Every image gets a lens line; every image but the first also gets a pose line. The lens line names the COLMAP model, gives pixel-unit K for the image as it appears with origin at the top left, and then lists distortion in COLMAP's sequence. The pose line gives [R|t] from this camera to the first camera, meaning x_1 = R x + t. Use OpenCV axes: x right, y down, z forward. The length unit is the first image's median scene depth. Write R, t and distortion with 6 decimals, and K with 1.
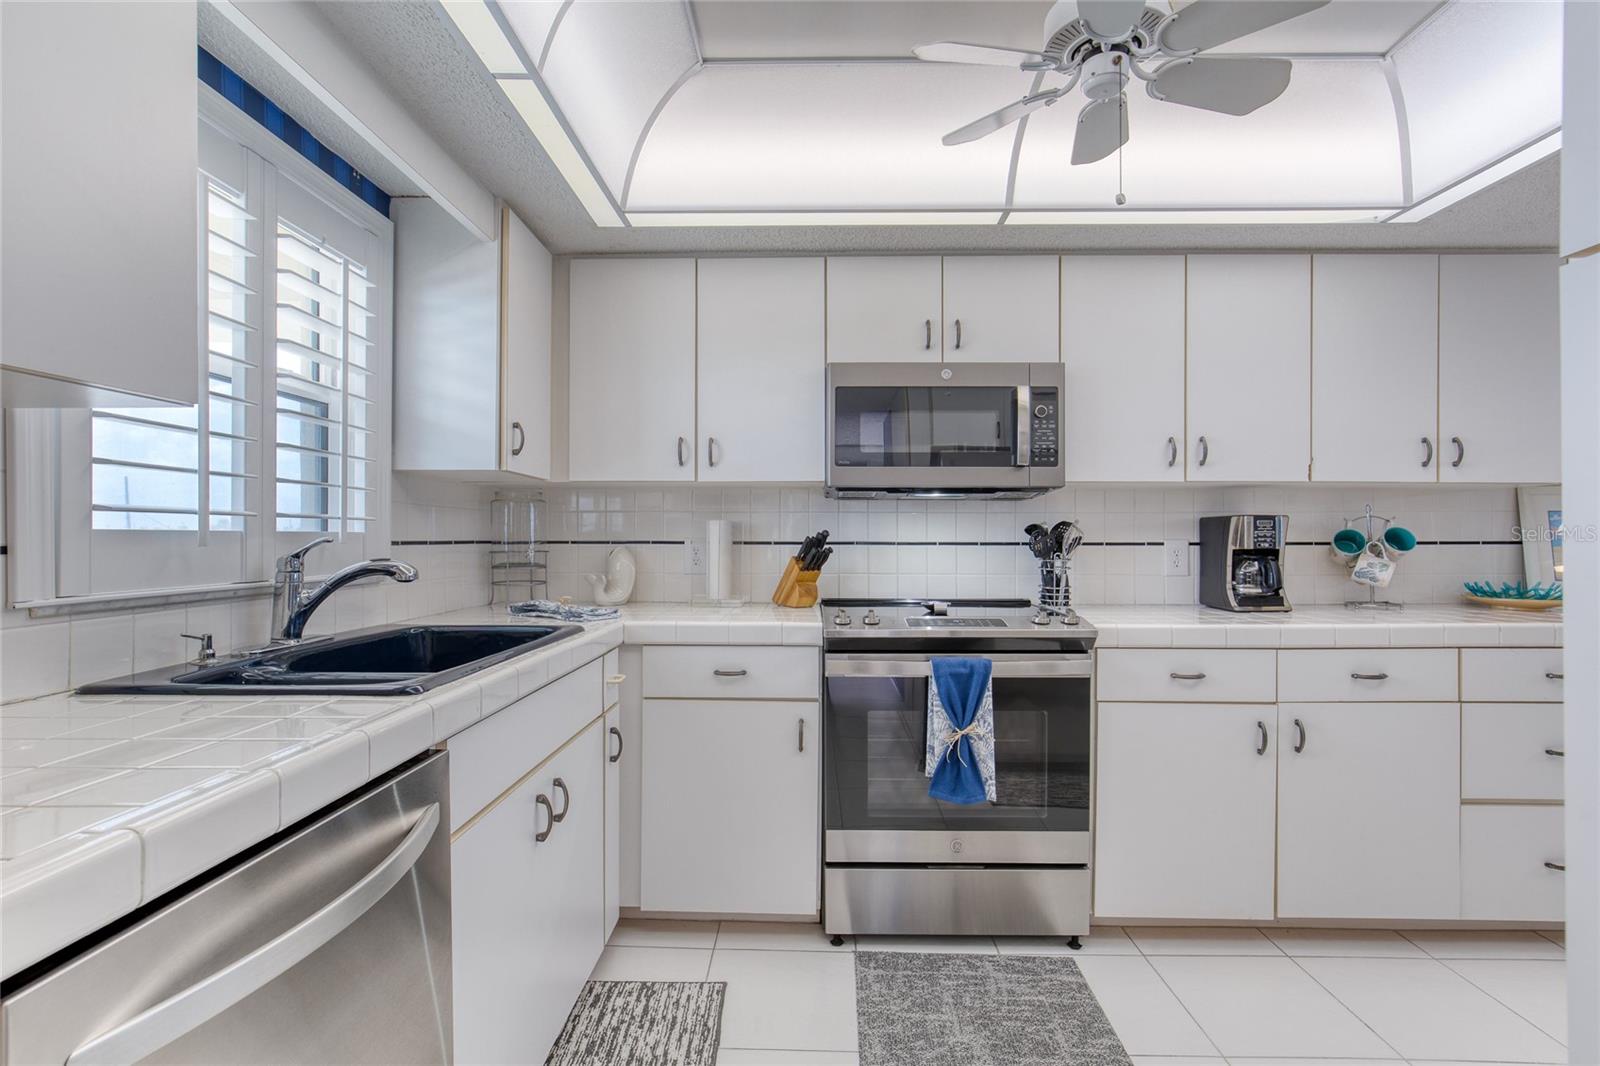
lens RADIAL K [[752.2, 0, 792.9], [0, 752.2, 536.2], [0, 0, 1]] dist [-0.011204, 0.000043]
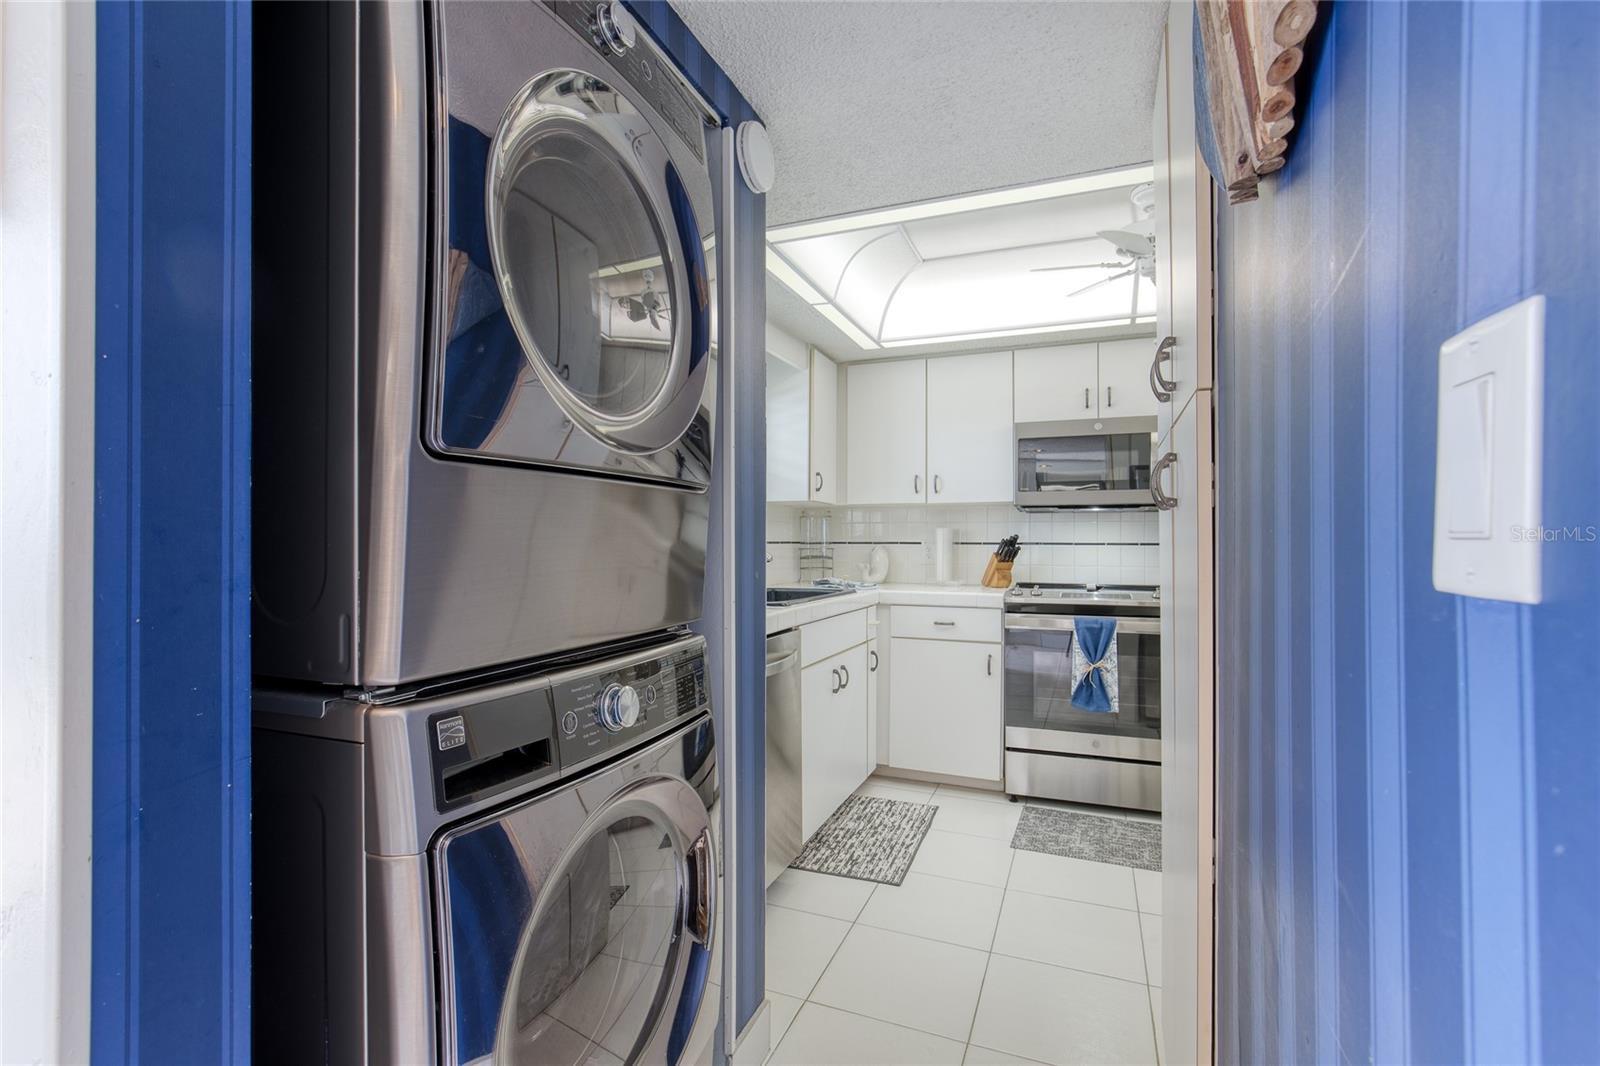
lens RADIAL K [[752.2, 0, 795.2], [0, 752.2, 537.5], [0, 0, 1]] dist [-0.011204, 0.000043]
pose [[0.939317, -0.001060, -0.343049, 0.167453], [-0.000604, 0.999989, -0.004742, 0.005838], [0.343050, 0.004662, 0.939306, -0.614573]]
